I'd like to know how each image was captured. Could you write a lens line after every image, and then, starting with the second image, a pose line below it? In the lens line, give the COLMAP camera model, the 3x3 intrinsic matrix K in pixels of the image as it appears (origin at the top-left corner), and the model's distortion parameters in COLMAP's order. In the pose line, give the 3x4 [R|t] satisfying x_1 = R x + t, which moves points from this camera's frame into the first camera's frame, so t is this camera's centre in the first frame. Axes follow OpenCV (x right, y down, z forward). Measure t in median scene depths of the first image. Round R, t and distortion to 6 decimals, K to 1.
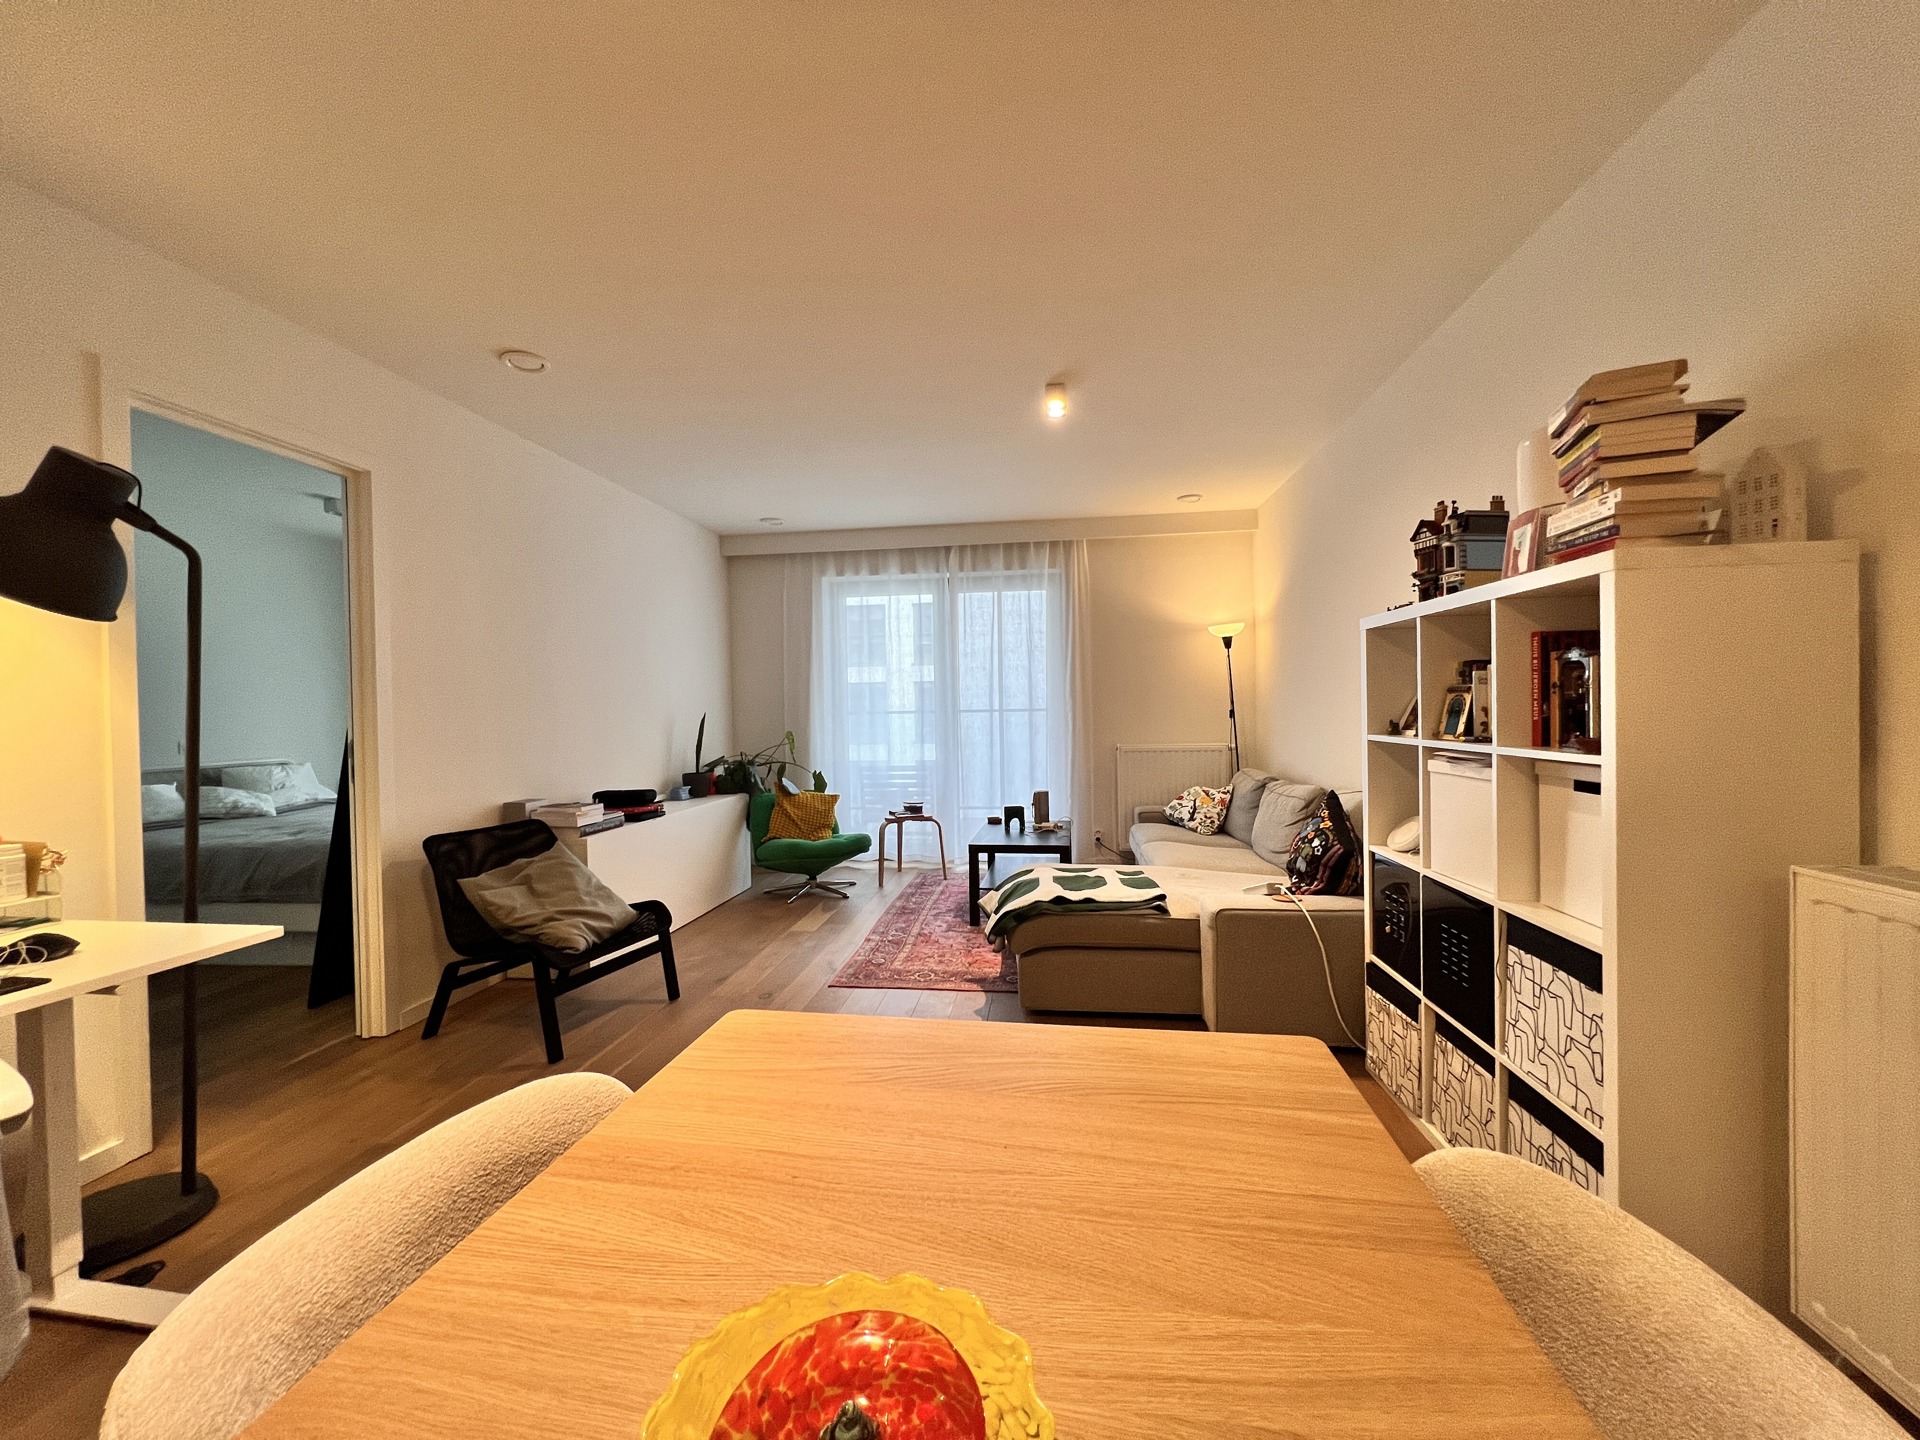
lens RADIAL K [[763.4, 0, 958.6], [0, 763.4, 717.0], [0, 0, 1]] dist [-0.000933, 0.000065]
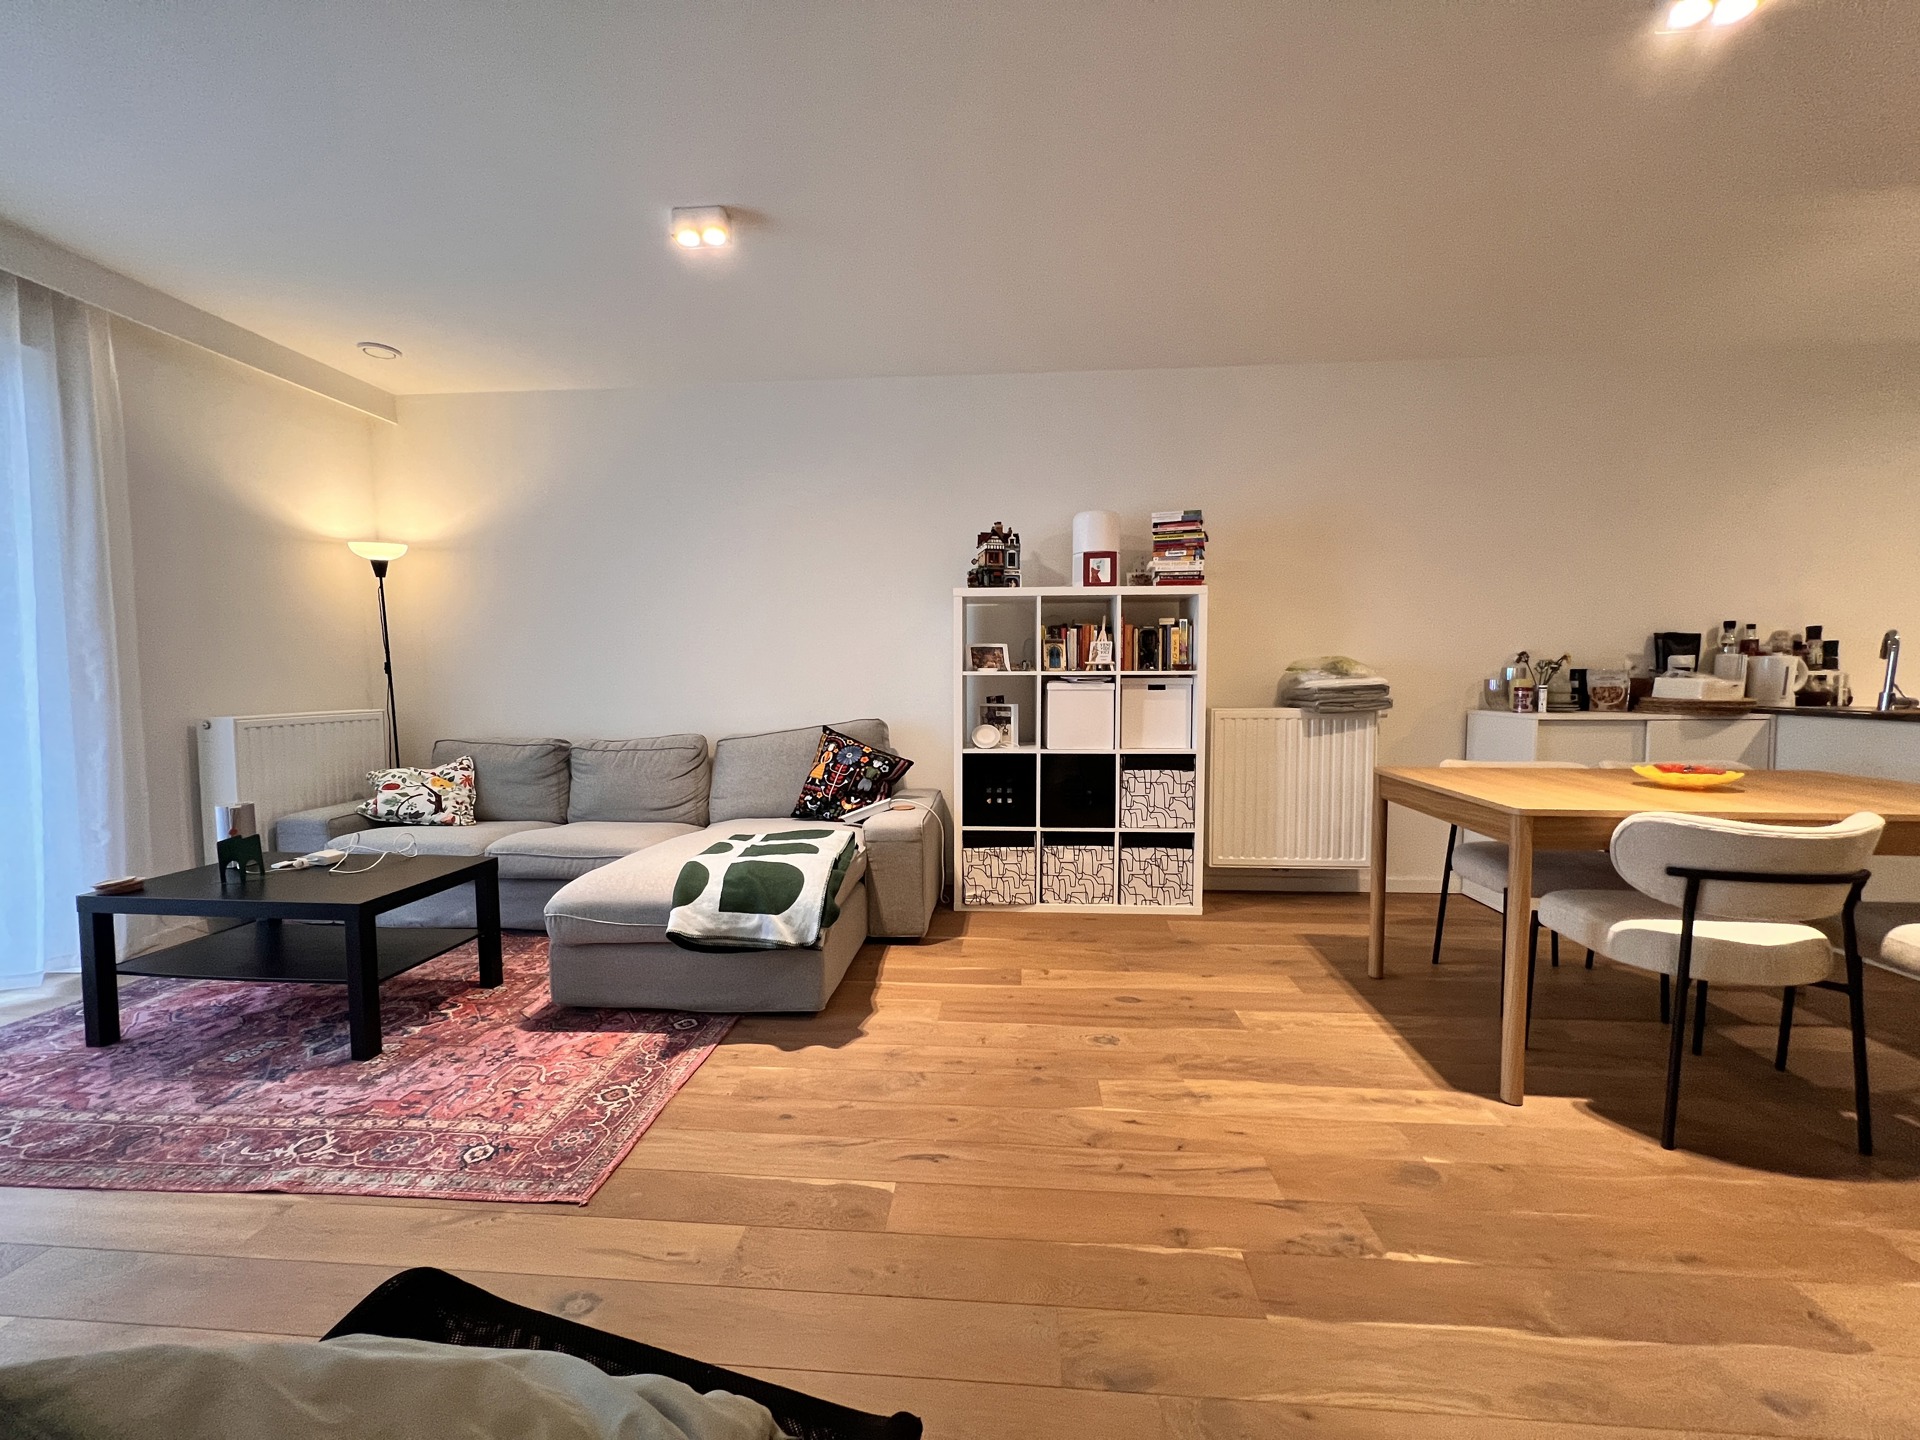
lens RADIAL K [[763.4, 0, 958.6], [0, 763.4, 717.0], [0, 0, 1]] dist [-0.000933, 0.000065]
pose [[-0.050379, -0.037498, 0.998026, -0.600359], [0.017389, 0.999110, 0.038417, 0.036063], [-0.998579, 0.019290, -0.049682, 0.740593]]
